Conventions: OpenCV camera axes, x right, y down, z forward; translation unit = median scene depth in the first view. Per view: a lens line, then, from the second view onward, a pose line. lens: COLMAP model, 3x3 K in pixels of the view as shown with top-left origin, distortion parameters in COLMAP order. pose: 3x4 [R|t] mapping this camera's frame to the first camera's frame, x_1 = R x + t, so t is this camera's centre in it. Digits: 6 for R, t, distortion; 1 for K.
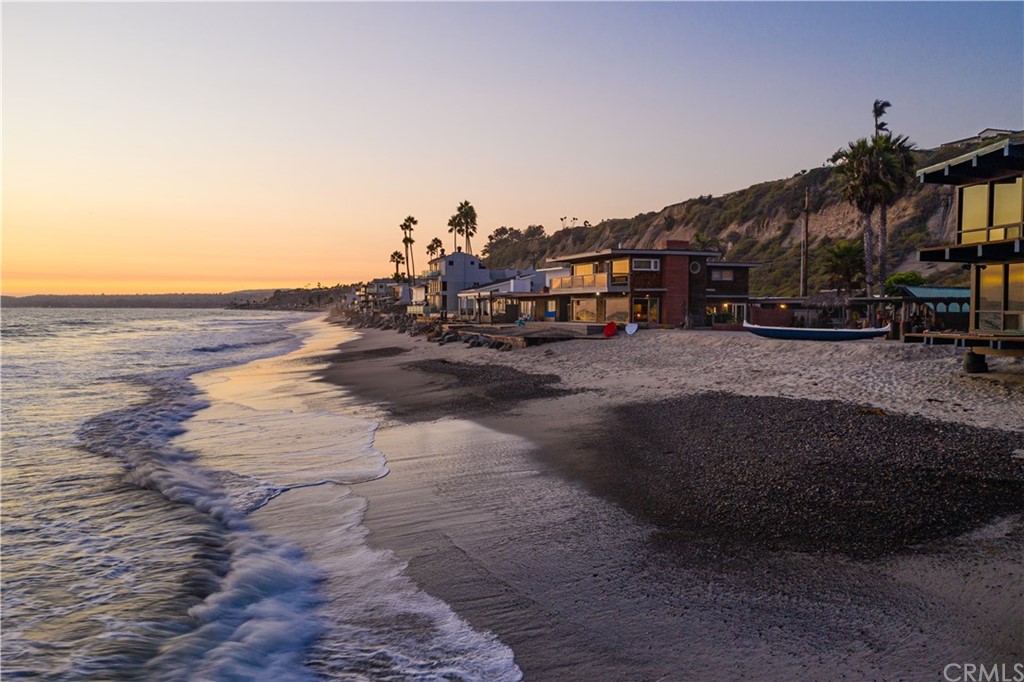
lens RADIAL K [[793.9, 0, 512.0], [0, 793.9, 341.0], [0, 0, 1]] dist [-0.001378, 0.002994]
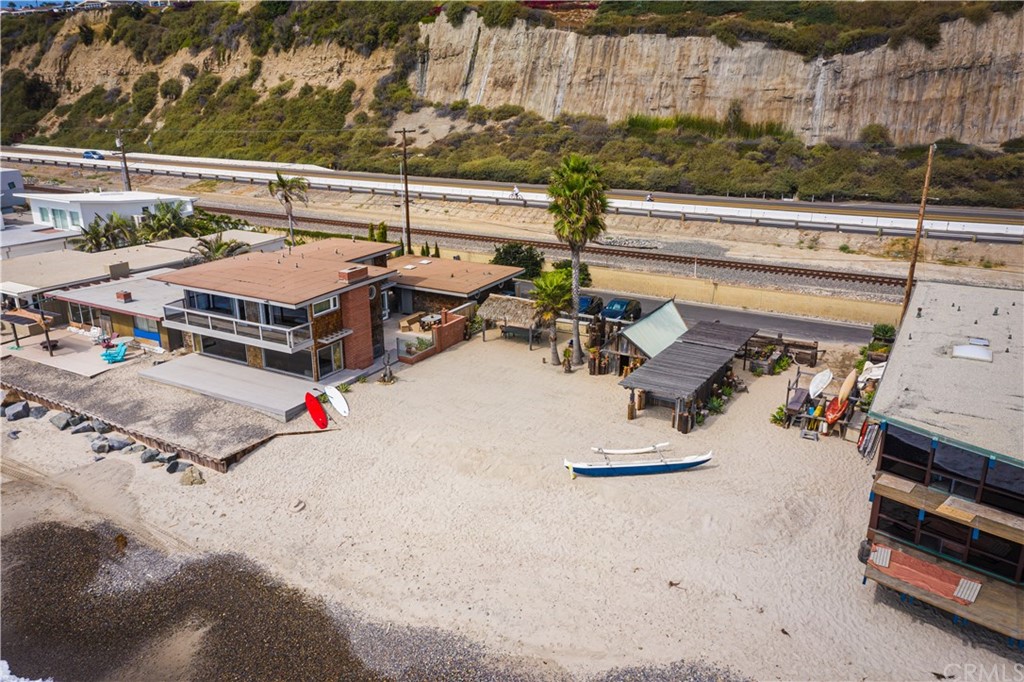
lens RADIAL K [[793.9, 0, 512.0], [0, 793.9, 341.0], [0, 0, 1]] dist [-0.001378, 0.002994]
pose [[0.752306, -0.210265, 0.624359, -0.065063], [0.031837, 0.958198, 0.284330, -0.093167], [-0.658044, -0.194025, 0.727552, 0.093182]]
